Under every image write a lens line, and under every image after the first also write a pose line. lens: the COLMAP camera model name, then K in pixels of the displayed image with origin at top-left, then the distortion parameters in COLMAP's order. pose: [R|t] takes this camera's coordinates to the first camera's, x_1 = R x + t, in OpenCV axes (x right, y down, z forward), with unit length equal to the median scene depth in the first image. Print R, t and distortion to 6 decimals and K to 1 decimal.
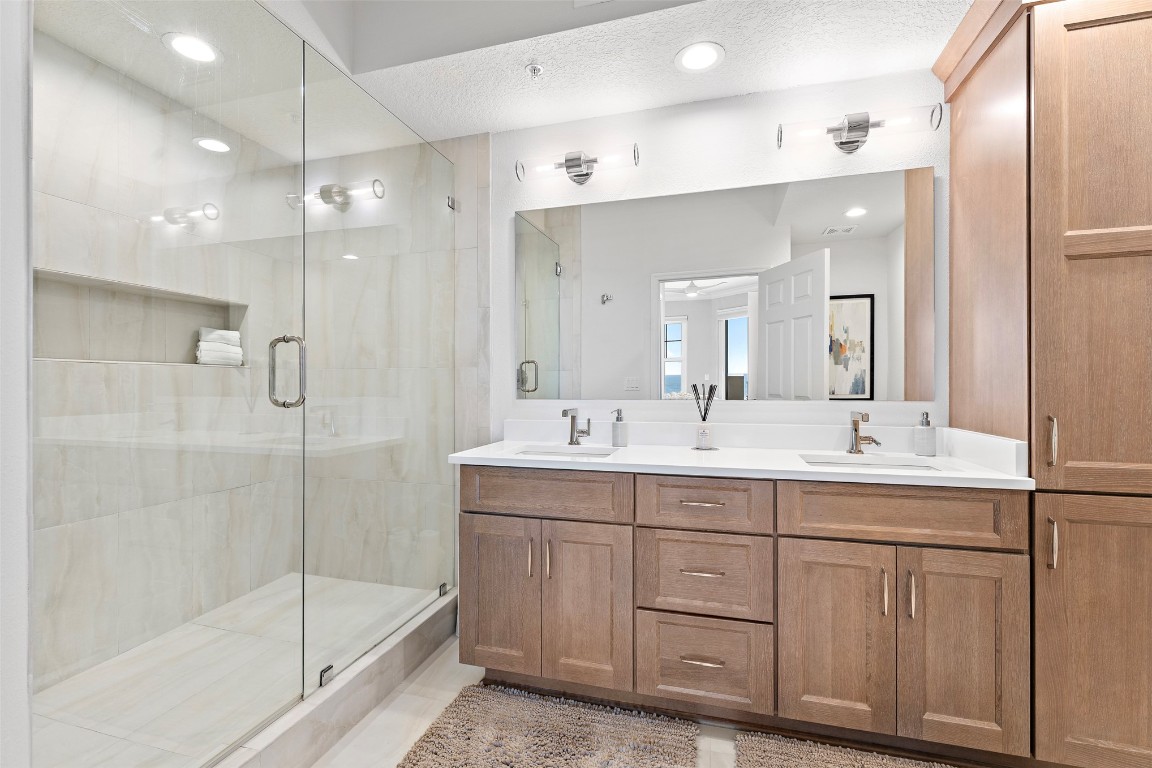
lens RADIAL K [[524.5, 0, 569.3], [0, 524.5, 388.3], [0, 0, 1]] dist [0.001704, -0.001584]
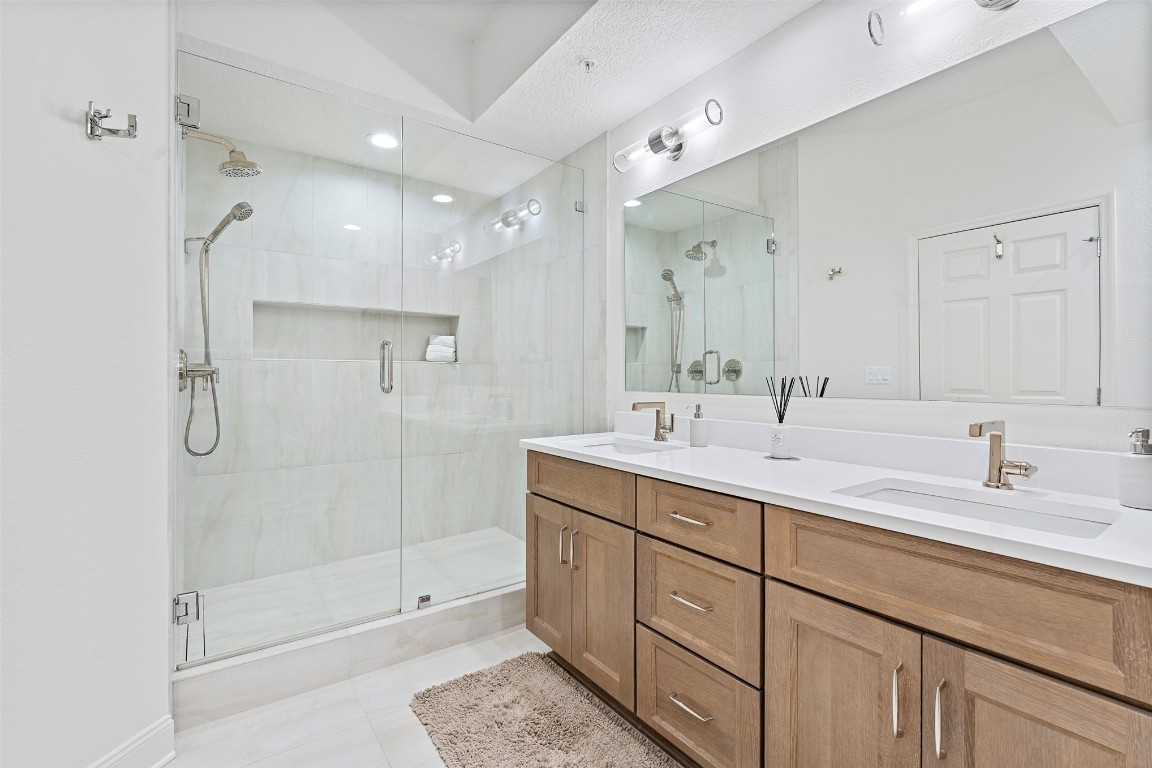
lens RADIAL K [[524.5, 0, 568.6], [0, 524.5, 379.9], [0, 0, 1]] dist [0.001704, -0.001584]
pose [[0.777575, 0.005876, -0.628763, 0.553920], [-0.005348, 0.999982, 0.002732, -0.003868], [0.628768, 0.001239, 0.777592, 0.196300]]
